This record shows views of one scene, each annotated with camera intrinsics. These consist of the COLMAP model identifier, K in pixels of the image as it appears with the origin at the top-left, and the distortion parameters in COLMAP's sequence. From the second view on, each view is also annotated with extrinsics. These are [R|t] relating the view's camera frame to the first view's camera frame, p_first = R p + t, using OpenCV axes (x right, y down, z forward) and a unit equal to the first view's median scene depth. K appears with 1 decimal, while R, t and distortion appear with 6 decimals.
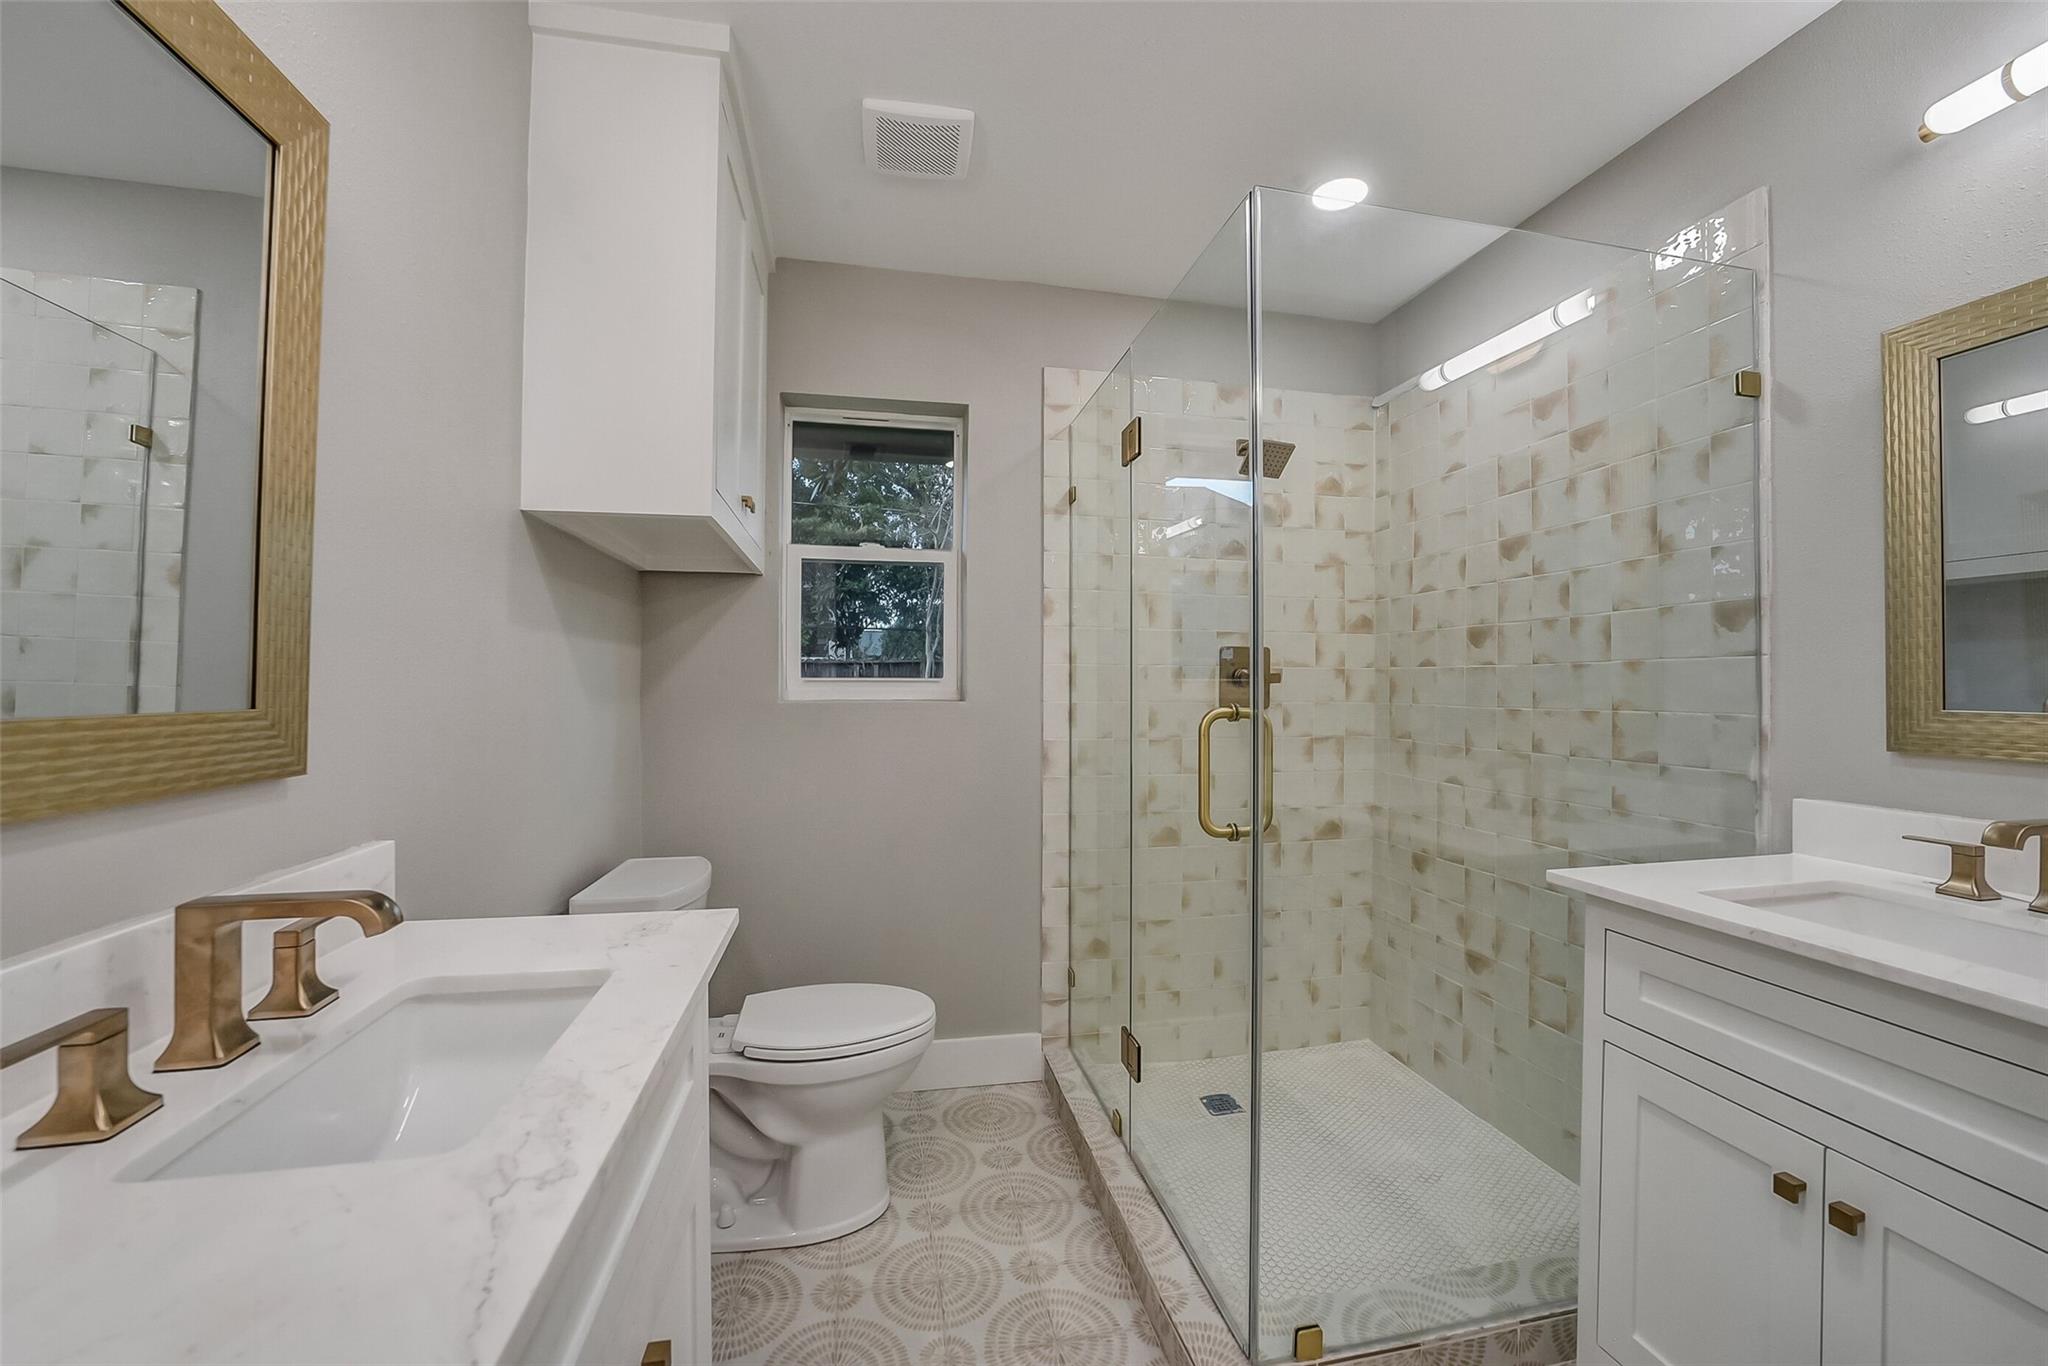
lens RADIAL K [[802.2, 0, 1021.0], [0, 802.2, 678.4], [0, 0, 1]] dist [-0.033564, 0.001312]
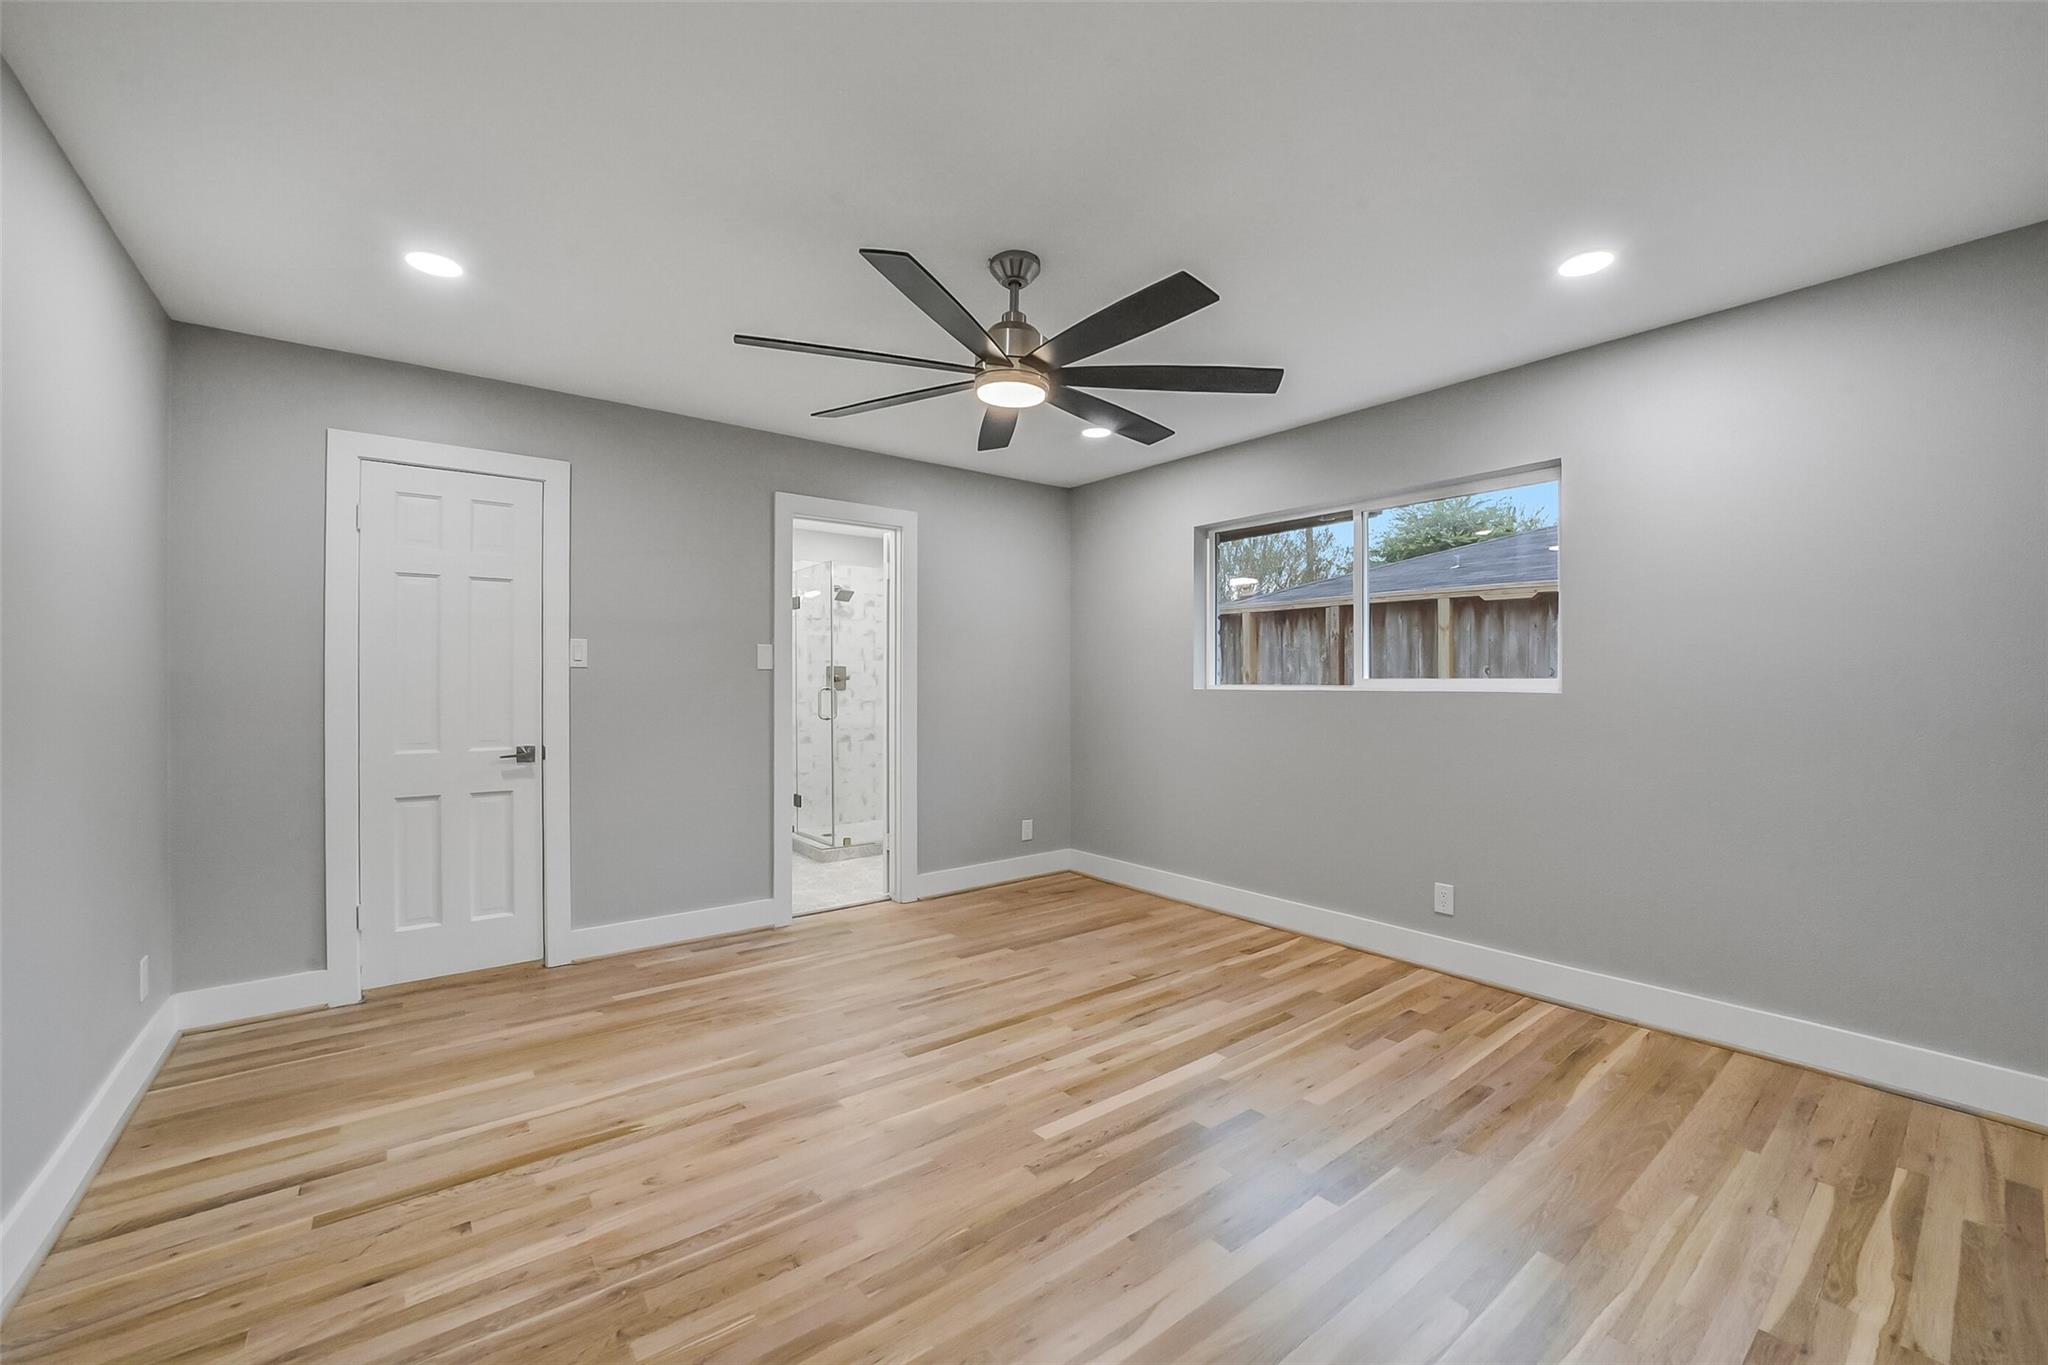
lens RADIAL K [[802.2, 0, 1012.8], [0, 802.2, 693.6], [0, 0, 1]] dist [-0.033564, 0.001312]
pose [[0.899191, -0.008503, 0.437474, -0.329972], [-0.001094, 0.999764, 0.021682, -0.005884], [-0.437555, -0.019975, 0.898970, -1.531747]]
